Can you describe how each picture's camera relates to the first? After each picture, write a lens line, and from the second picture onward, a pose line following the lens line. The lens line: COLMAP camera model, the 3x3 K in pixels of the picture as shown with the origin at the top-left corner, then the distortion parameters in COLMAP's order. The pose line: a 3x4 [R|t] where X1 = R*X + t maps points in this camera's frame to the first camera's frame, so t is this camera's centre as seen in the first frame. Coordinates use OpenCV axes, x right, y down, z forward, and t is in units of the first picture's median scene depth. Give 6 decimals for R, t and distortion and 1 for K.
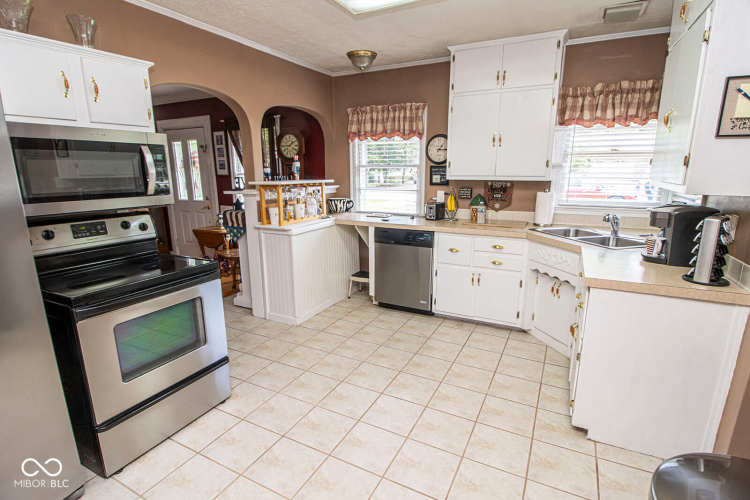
lens RADIAL K [[372.5, 0, 375.0], [0, 372.5, 250.0], [0, 0, 1]] dist [0.000040, -0.000306]
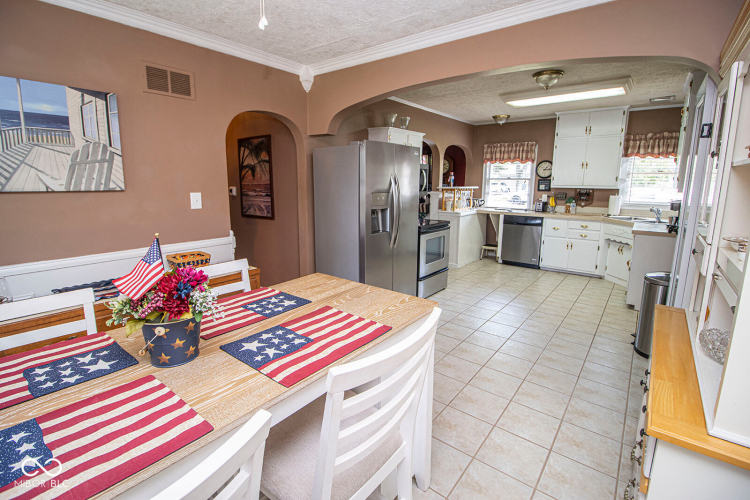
lens RADIAL K [[350.2, 0, 373.8], [0, 350.2, 239.2], [0, 0, 1]] dist [0.000152, -0.014443]
pose [[0.982527, 0.040825, -0.181588, -0.295650], [-0.050002, 0.997678, -0.046250, 0.156390], [0.179279, 0.054522, 0.982286, -0.678456]]
